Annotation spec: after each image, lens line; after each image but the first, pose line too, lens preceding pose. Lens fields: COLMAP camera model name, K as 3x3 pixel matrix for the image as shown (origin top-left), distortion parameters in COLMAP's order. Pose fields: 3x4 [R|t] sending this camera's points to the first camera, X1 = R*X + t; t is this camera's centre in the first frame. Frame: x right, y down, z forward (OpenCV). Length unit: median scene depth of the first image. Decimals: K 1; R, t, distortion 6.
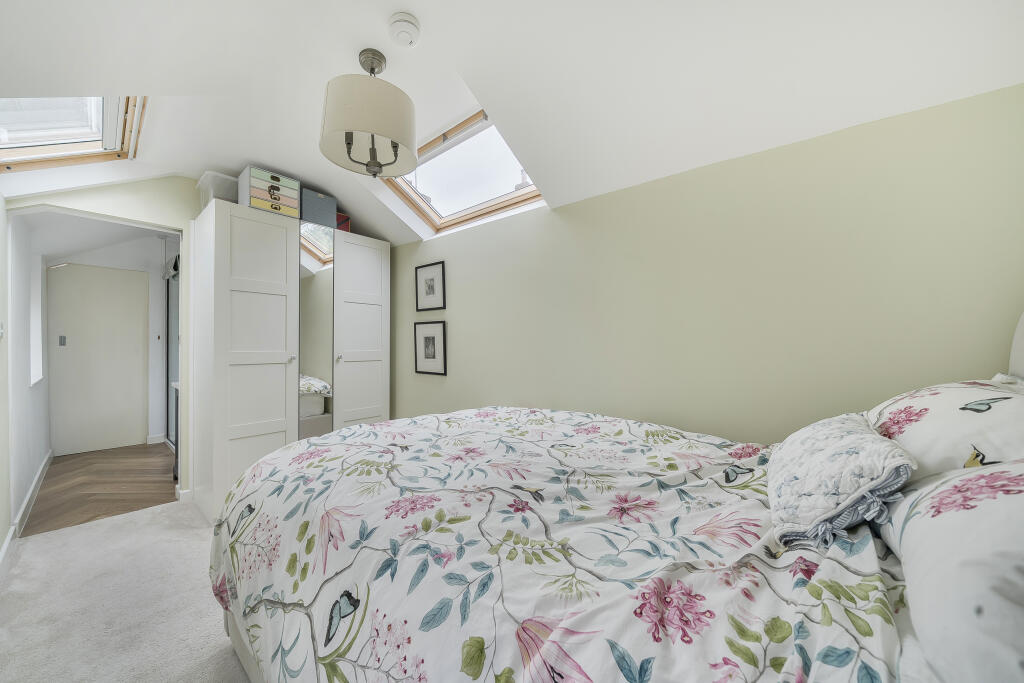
lens RADIAL K [[353.2, 0, 511.0], [0, 353.2, 344.7], [0, 0, 1]] dist [-0.003019, 0.000025]
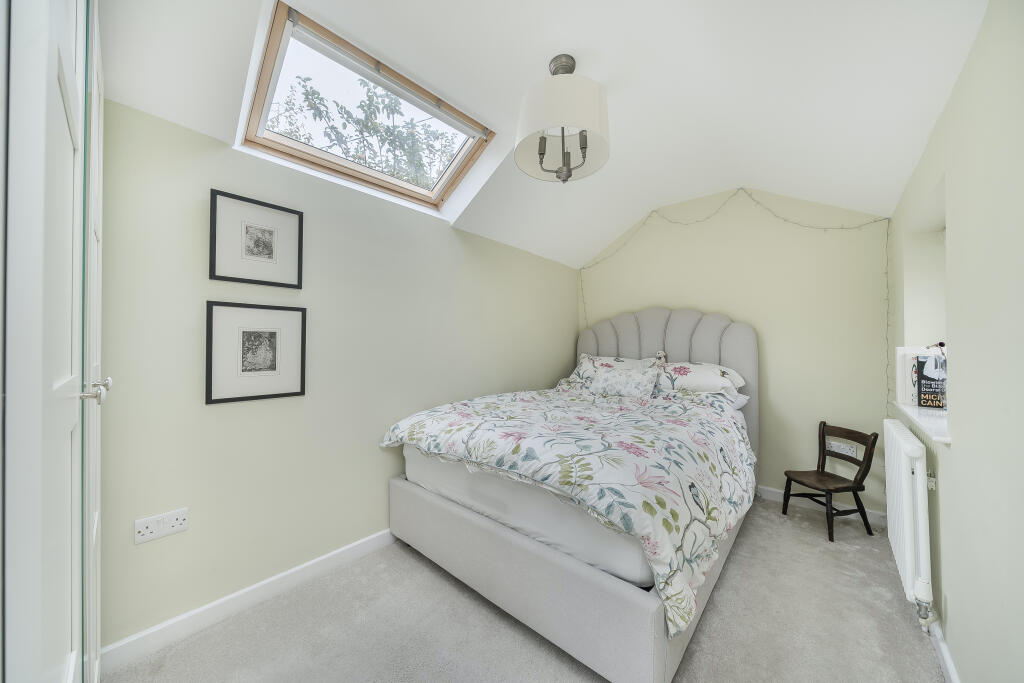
lens RADIAL K [[353.2, 0, 509.8], [0, 353.2, 342.1], [0, 0, 1]] dist [-0.003019, 0.000025]
pose [[0.024347, 0.007454, 0.999676, -0.782709], [0.003388, 0.999966, -0.007539, -0.001114], [-0.999698, 0.003570, 0.024321, 0.598649]]
